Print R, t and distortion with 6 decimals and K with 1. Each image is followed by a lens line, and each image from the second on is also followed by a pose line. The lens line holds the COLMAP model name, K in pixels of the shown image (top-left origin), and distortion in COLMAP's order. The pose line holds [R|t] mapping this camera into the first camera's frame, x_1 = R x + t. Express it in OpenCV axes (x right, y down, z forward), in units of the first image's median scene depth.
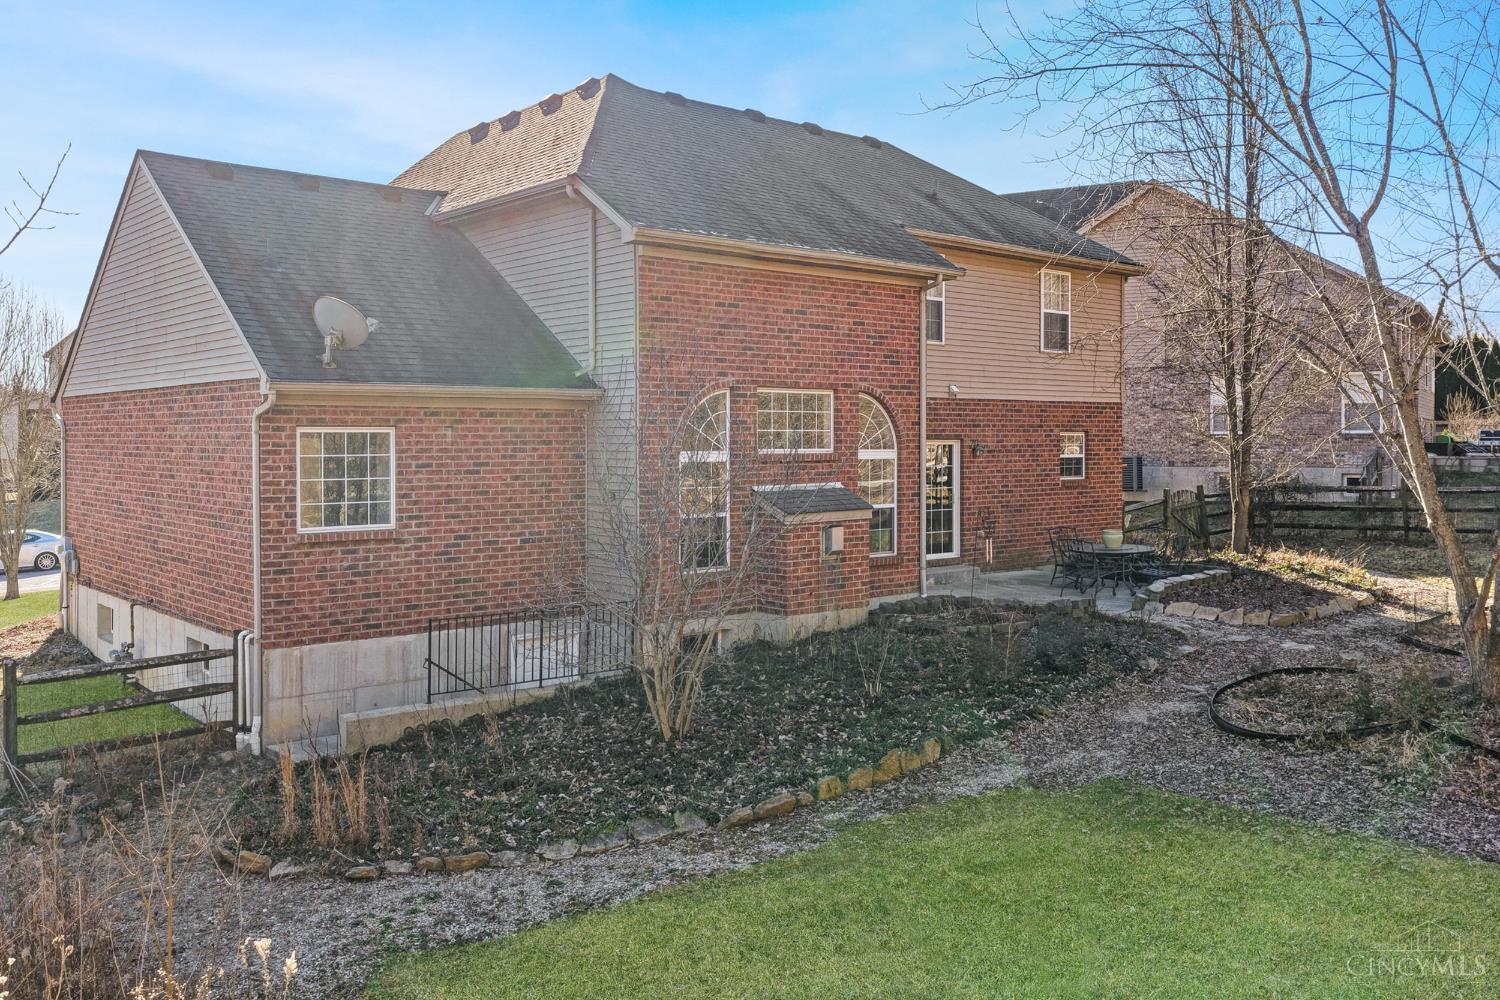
lens RADIAL K [[1223.4, 0, 779.3], [0, 1223.4, 454.9], [0, 0, 1]] dist [-0.021713, 0.032605]
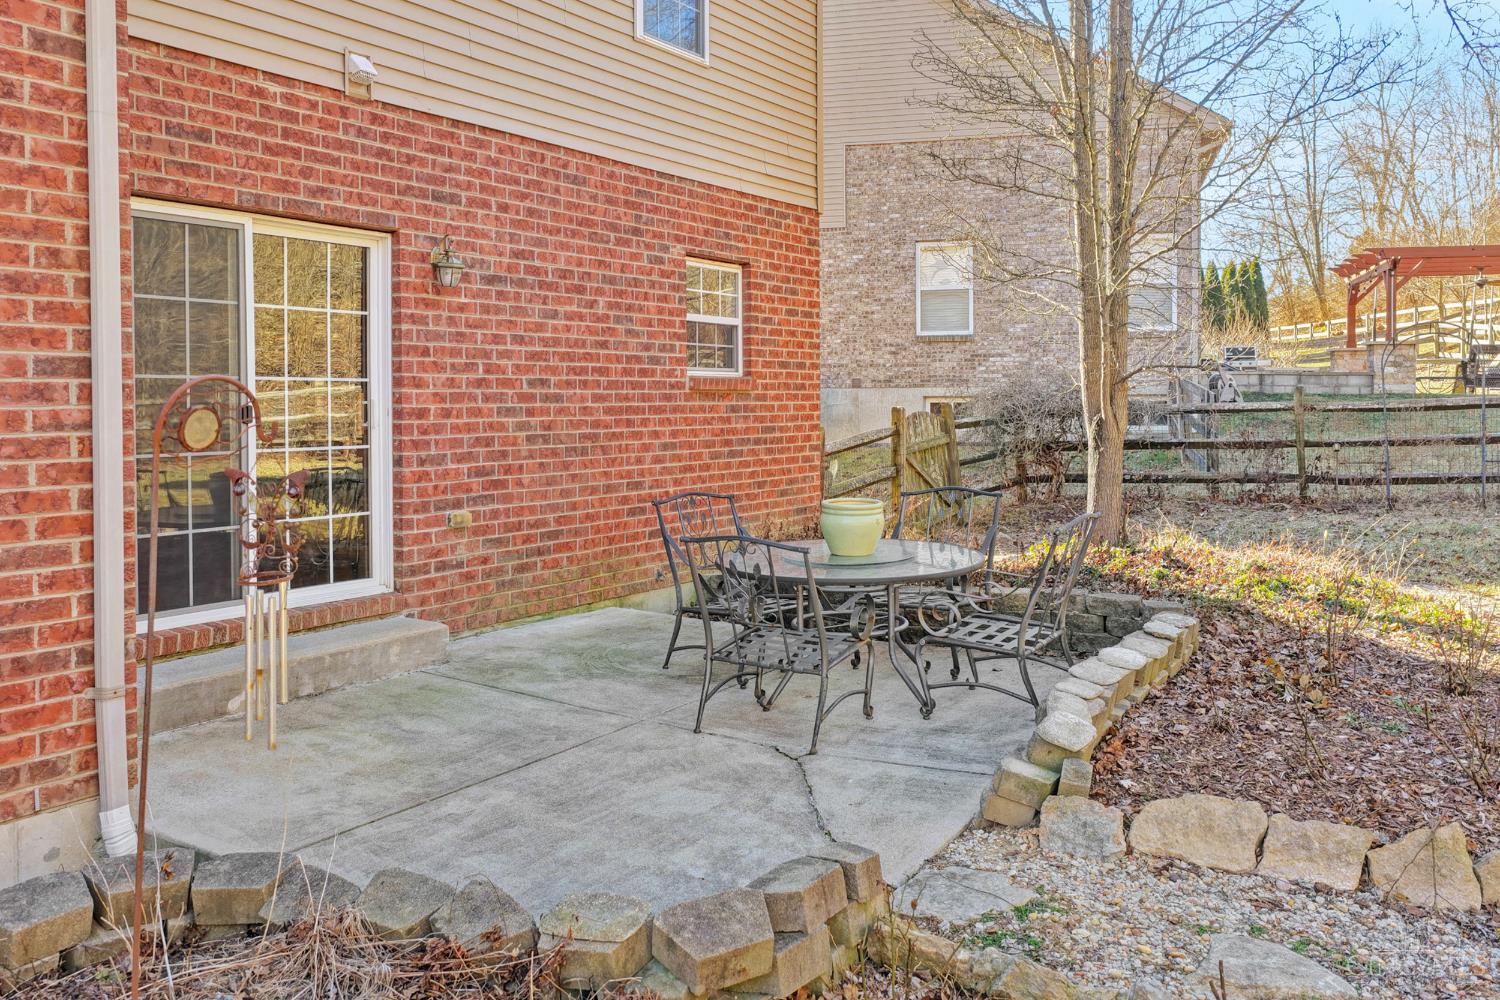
lens RADIAL K [[1253.5, 0, 732.7], [0, 1253.5, 417.0], [0, 0, 1]] dist [-0.005518, -0.002741]
pose [[0.964145, -0.008203, 0.265248, 0.177055], [0.007857, 0.999966, 0.002367, 0.044143], [-0.265259, -0.000198, 0.964177, 0.785979]]
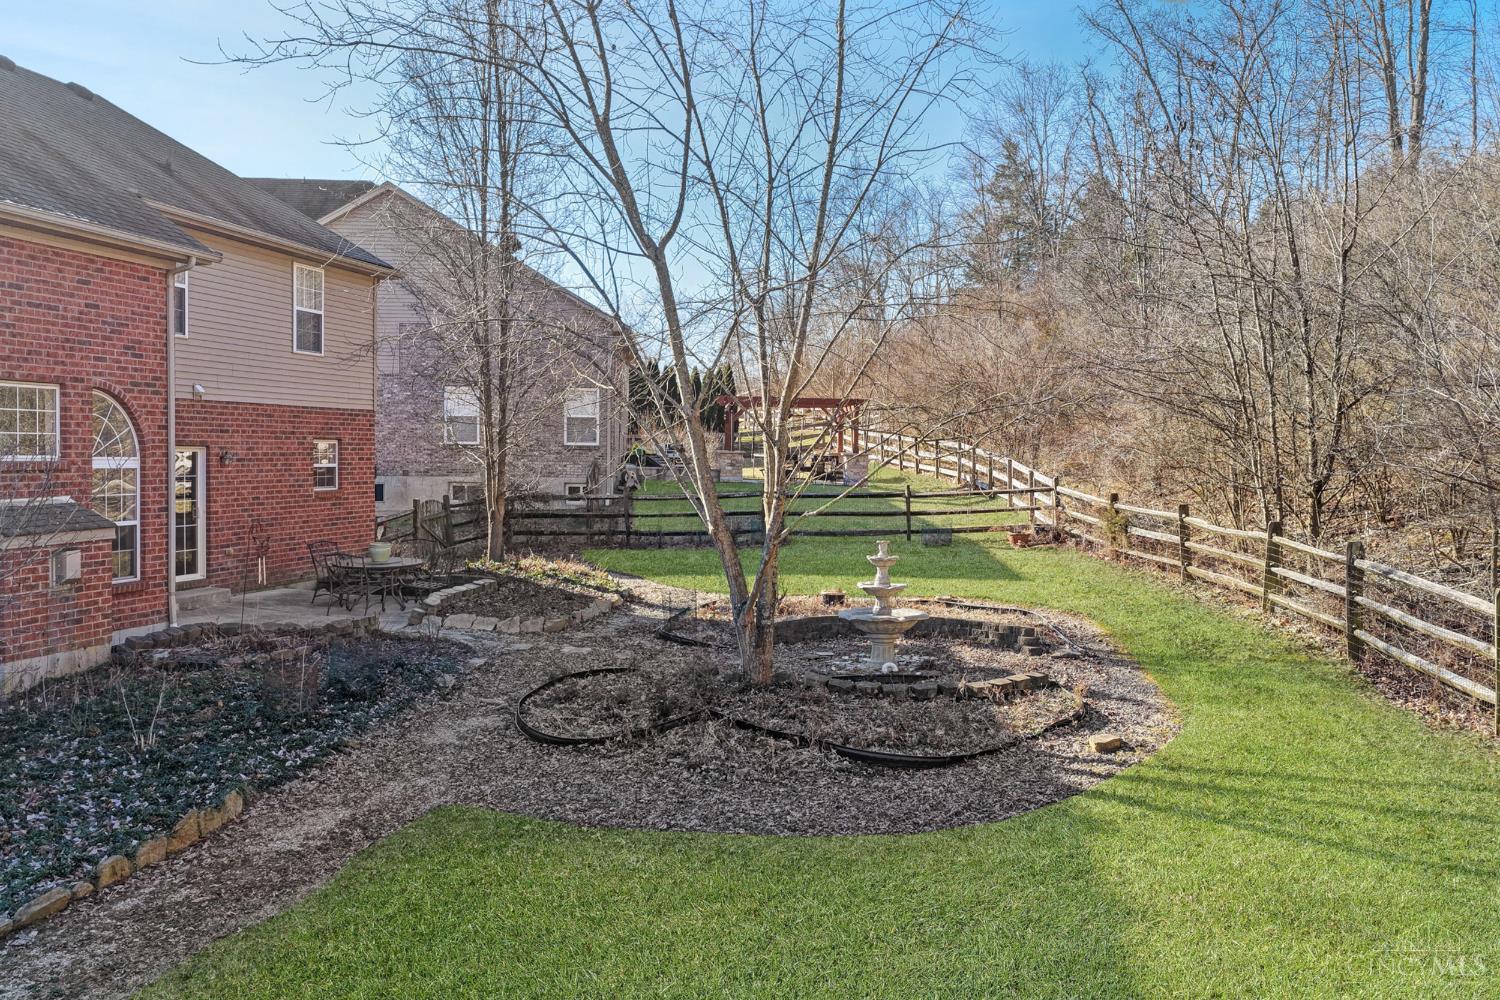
lens RADIAL K [[1223.4, 0, 739.5], [0, 1223.4, 499.0], [0, 0, 1]] dist [-0.021713, 0.032605]
pose [[0.819261, -0.010443, 0.573326, -0.051772], [-0.006339, 0.999608, 0.027266, -0.001161], [-0.573386, -0.025972, 0.818874, 0.060378]]
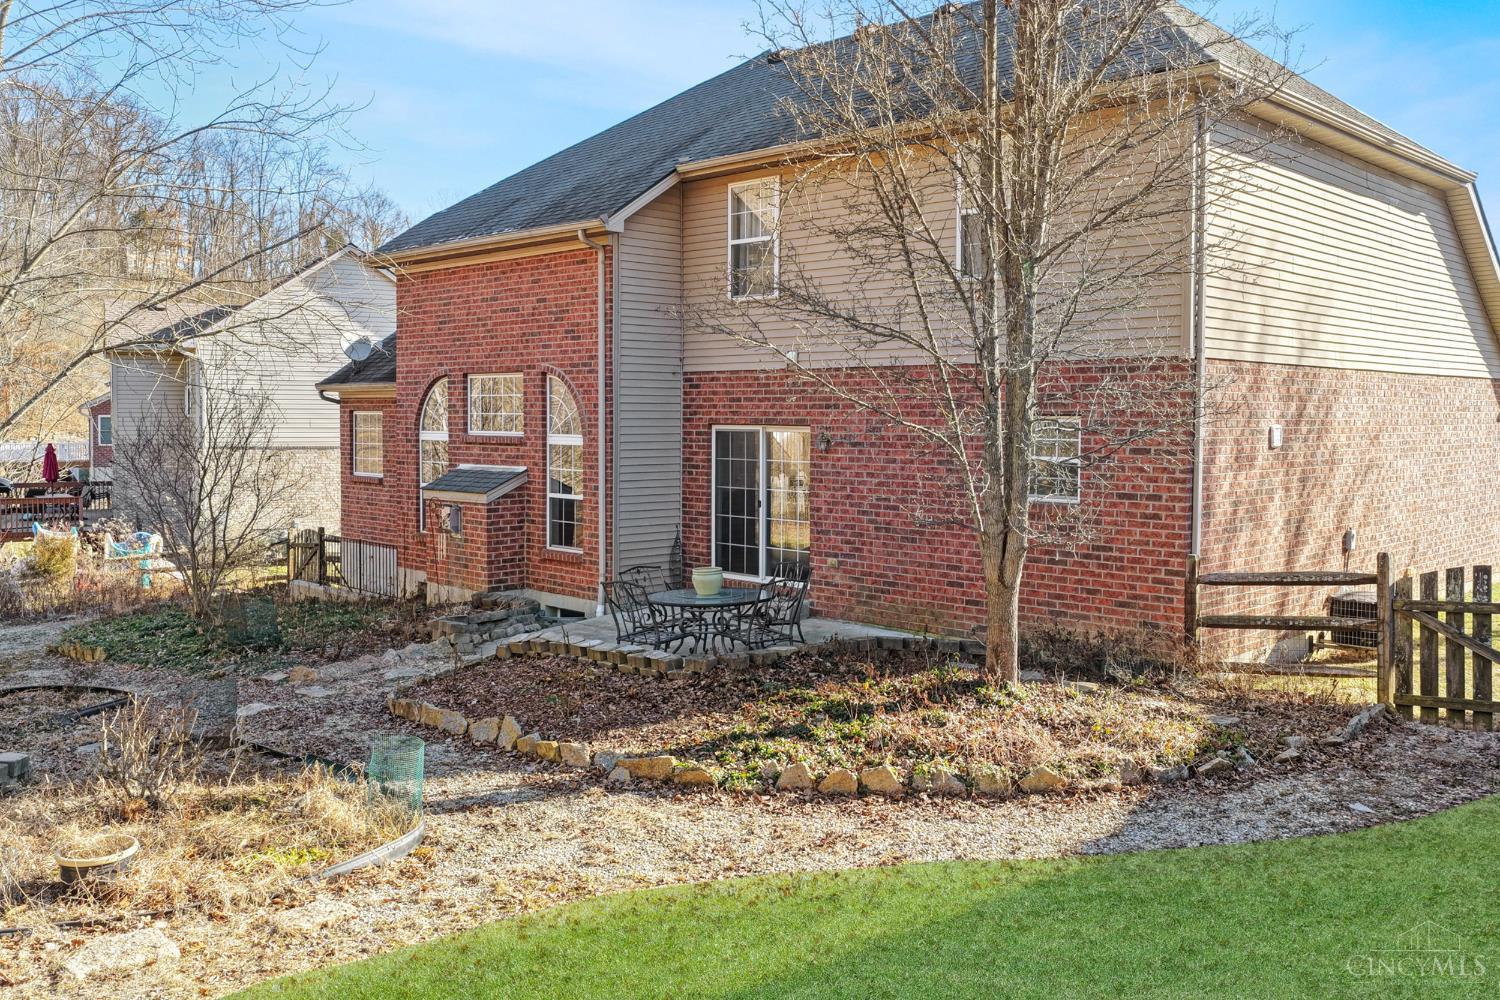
lens RADIAL K [[1304.1, 0, 794.4], [0, 1304.1, 452.3], [0, 0, 1]] dist [0.008207, -0.000425]
pose [[0.084584, 0.030622, -0.995946, 1.093057], [-0.018858, 0.999398, 0.029127, -0.023154], [0.996238, 0.016318, 0.085111, 1.113780]]
